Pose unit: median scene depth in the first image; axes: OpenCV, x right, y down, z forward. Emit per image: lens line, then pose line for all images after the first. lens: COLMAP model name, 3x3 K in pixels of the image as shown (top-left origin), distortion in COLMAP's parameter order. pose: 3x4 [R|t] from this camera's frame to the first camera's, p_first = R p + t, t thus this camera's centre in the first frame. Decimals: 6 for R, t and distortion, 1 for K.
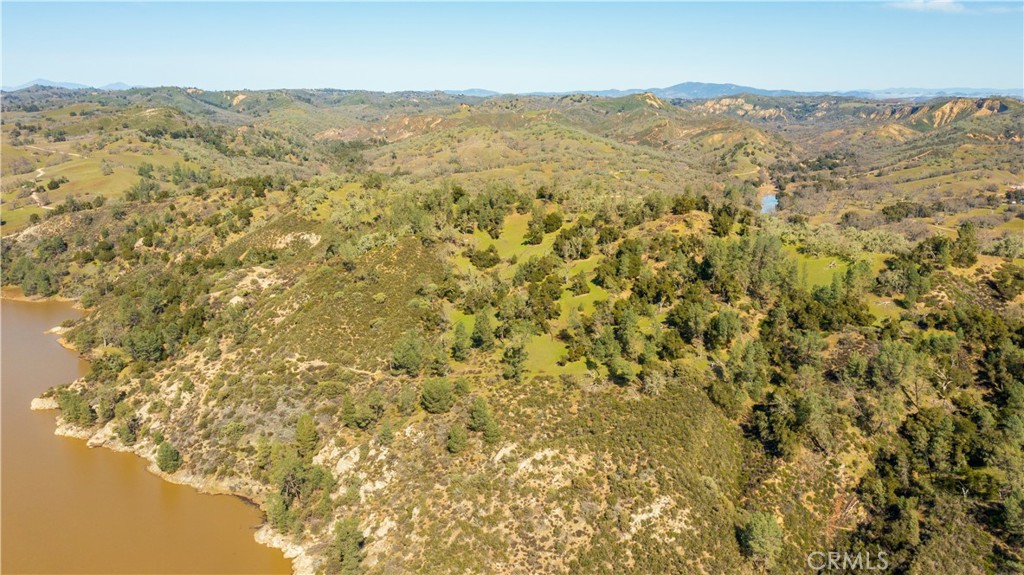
lens RADIAL K [[824.8, 0, 510.2], [0, 824.8, 287.6], [0, 0, 1]] dist [-0.010268, 0.013116]
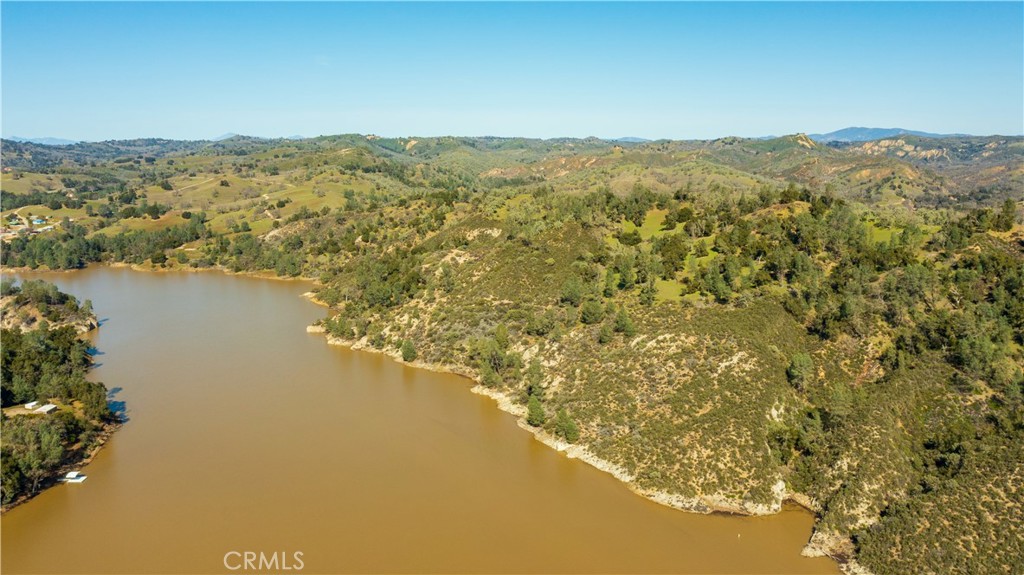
lens RADIAL K [[824.8, 0, 508.4], [0, 824.8, 282.2], [0, 0, 1]] dist [-0.010268, 0.013116]
pose [[0.982975, 0.020323, -0.182614, 0.020089], [-0.031898, 0.997648, -0.060672, 0.120391], [0.180951, 0.065464, 0.981311, -0.309304]]
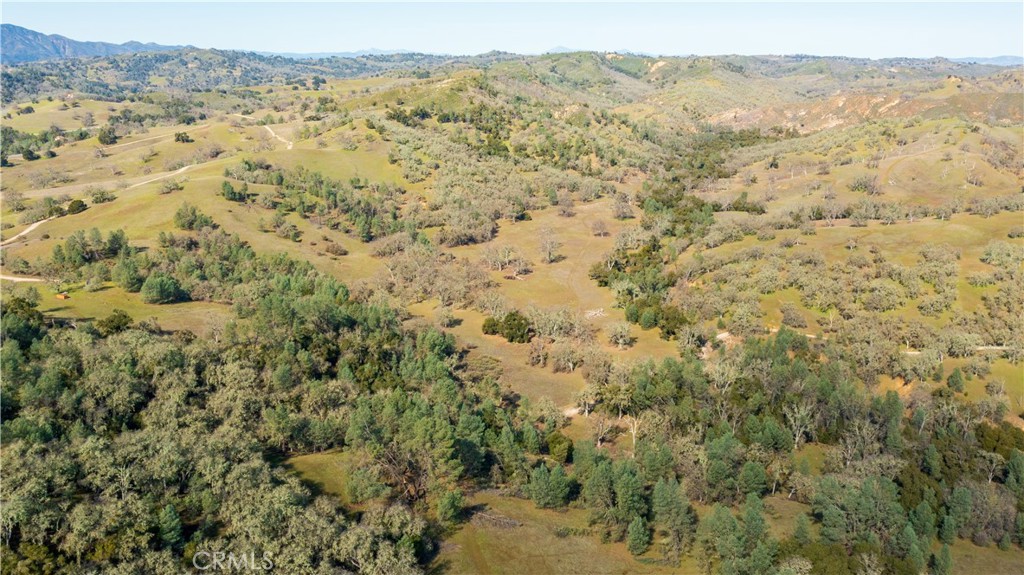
lens RADIAL K [[824.8, 0, 507.9], [0, 824.8, 287.0], [0, 0, 1]] dist [-0.010268, 0.013116]
pose [[0.840063, 0.146816, -0.522245, 0.094200], [-0.127242, 0.989152, 0.073400, -0.328589], [0.527356, 0.004791, 0.849631, 1.401185]]
